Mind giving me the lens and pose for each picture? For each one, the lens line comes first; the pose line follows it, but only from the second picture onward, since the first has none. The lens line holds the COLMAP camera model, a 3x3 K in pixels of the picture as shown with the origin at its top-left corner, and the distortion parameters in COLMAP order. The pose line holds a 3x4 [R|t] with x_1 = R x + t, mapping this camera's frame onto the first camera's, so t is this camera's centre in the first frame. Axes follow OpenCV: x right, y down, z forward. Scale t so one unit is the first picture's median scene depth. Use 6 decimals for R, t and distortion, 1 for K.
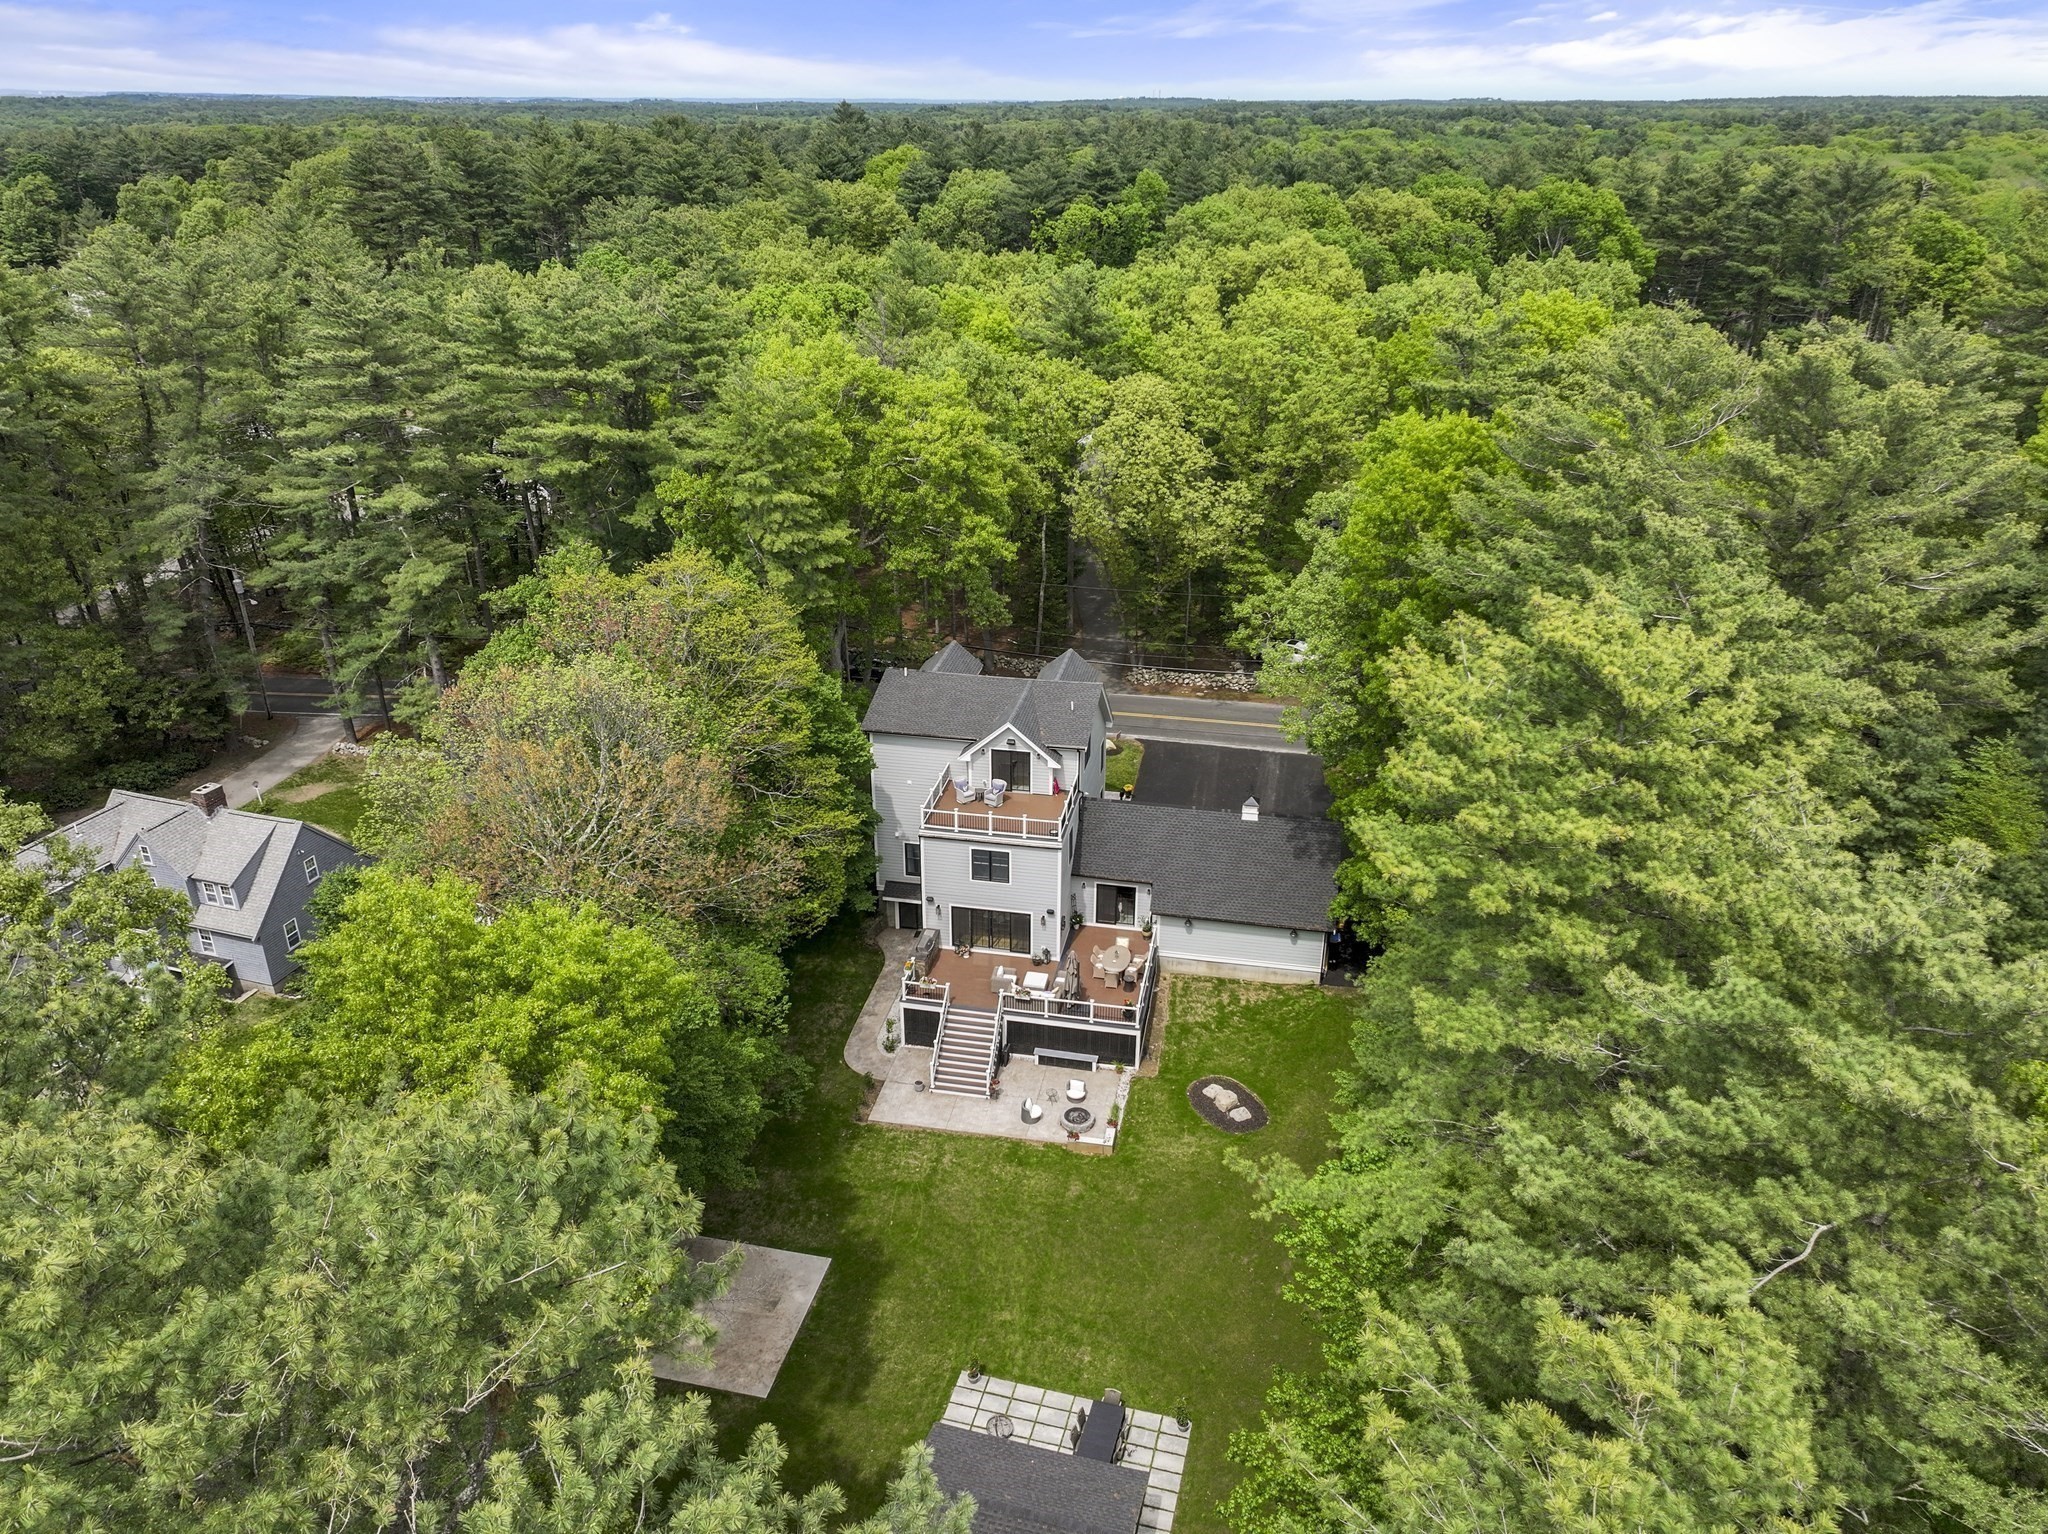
lens RADIAL K [[1473.9, 0, 1024.0], [0, 1473.9, 767.0], [0, 0, 1]] dist [0.066609, -0.000135]
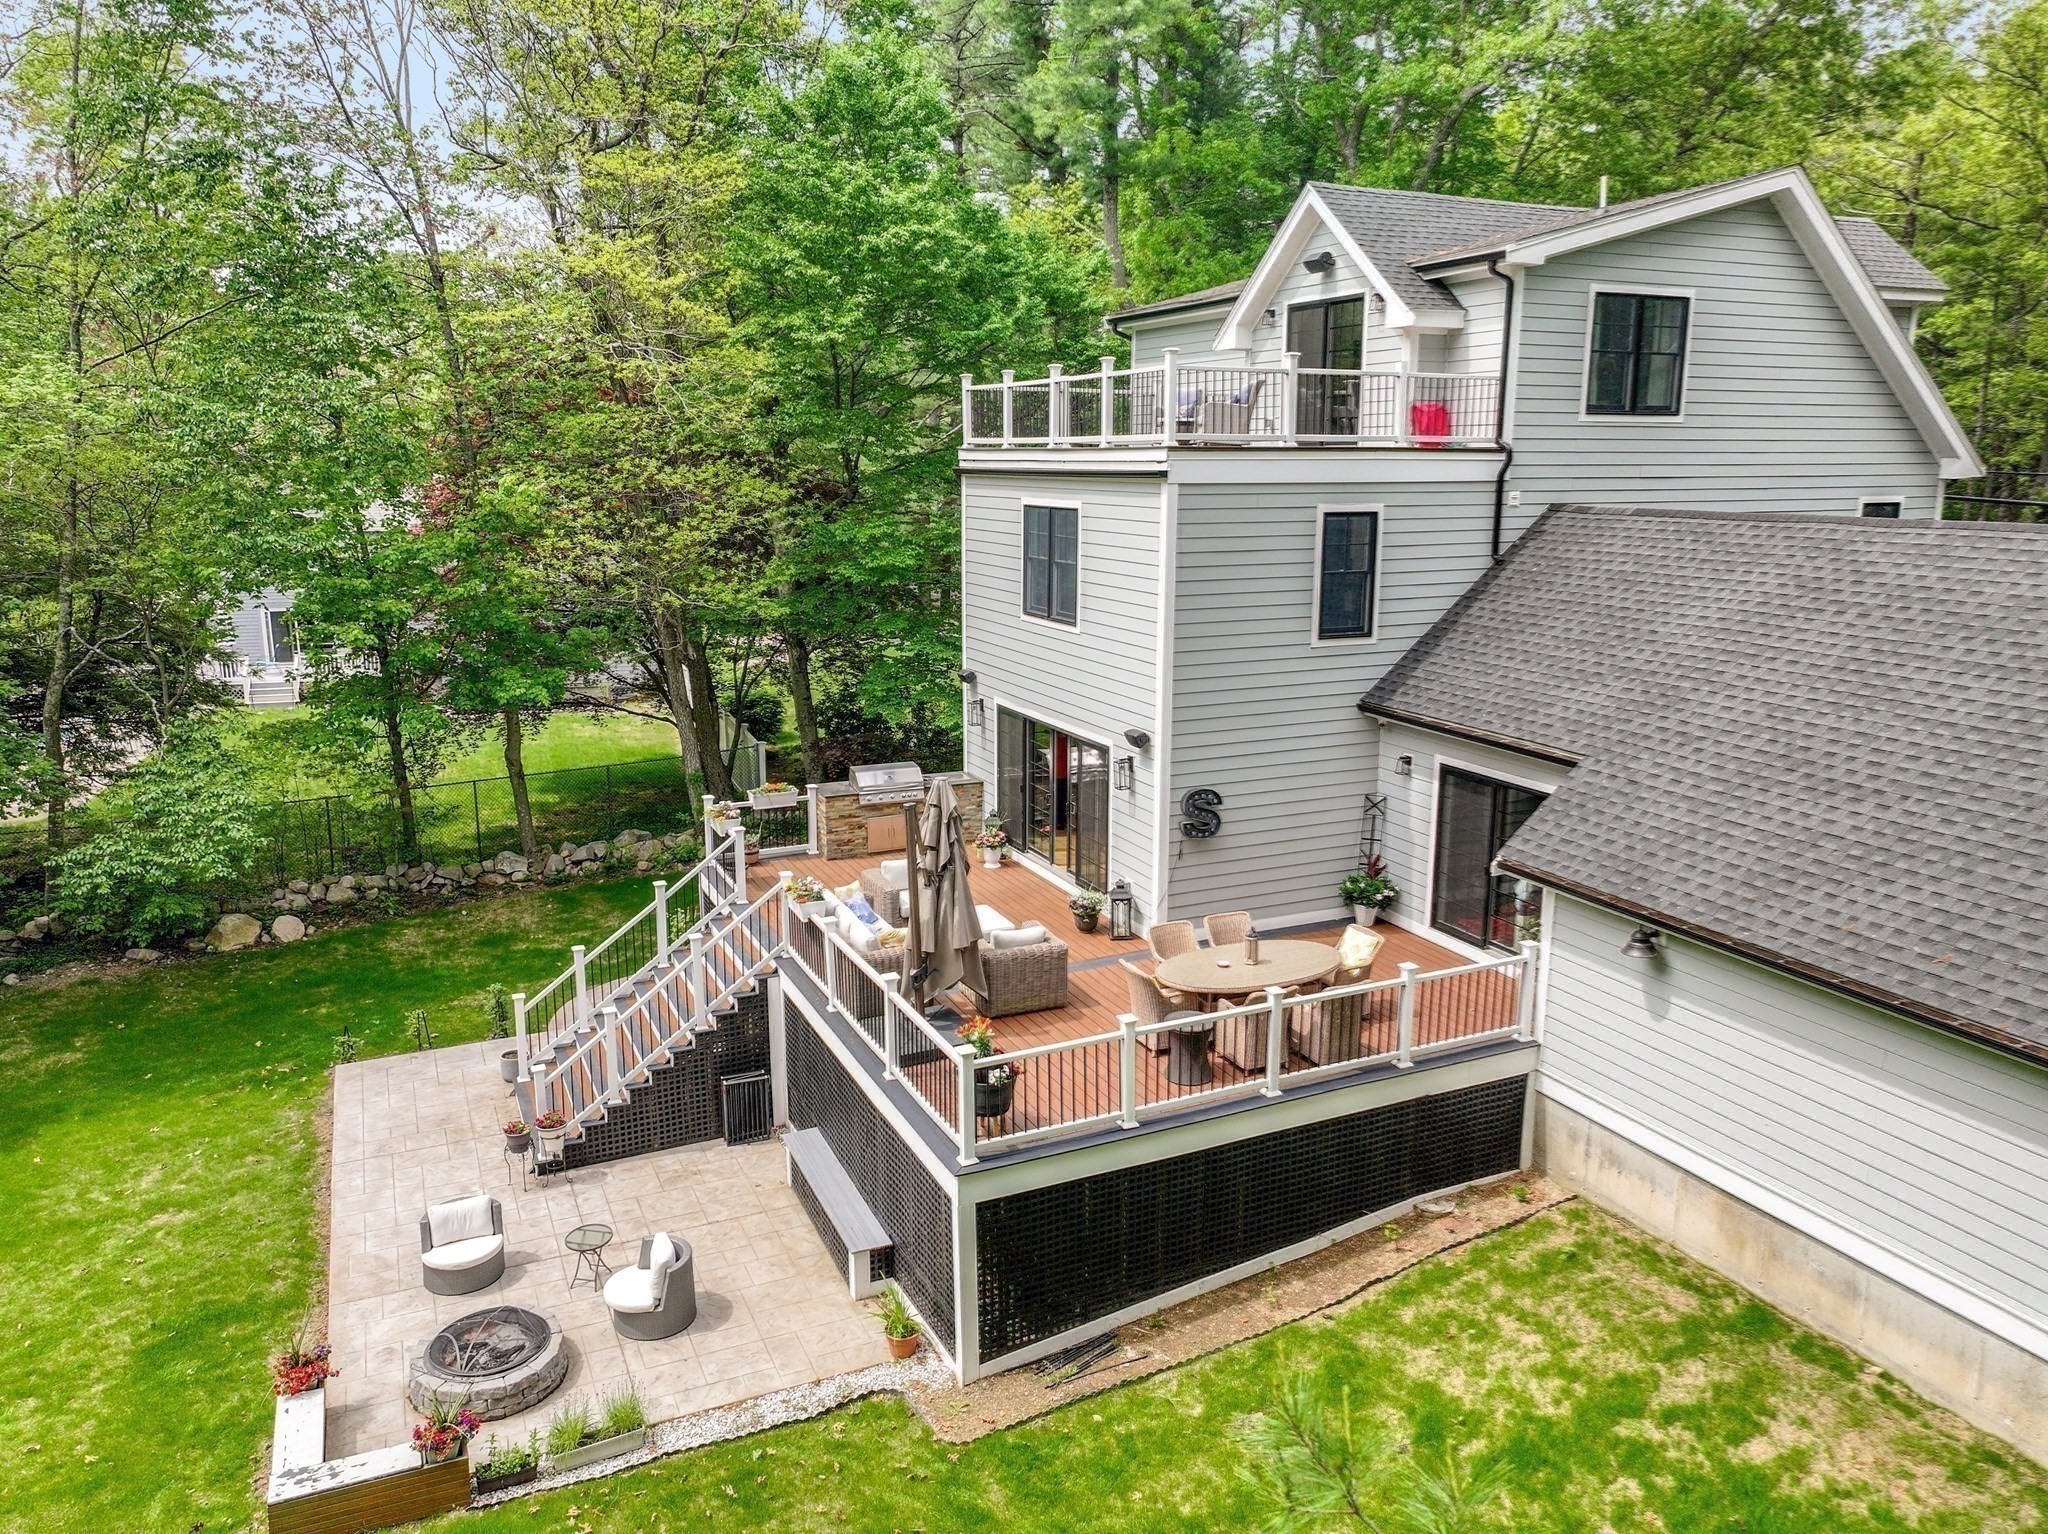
lens RADIAL K [[1473.9, 0, 1024.0], [0, 1473.9, 767.0], [0, 0, 1]] dist [0.066609, -0.000135]
pose [[0.570381, 0.160879, -0.805471, 0.228977], [-0.347176, 0.935948, -0.058908, 0.124803], [0.744402, 0.313240, 0.589700, 0.798604]]
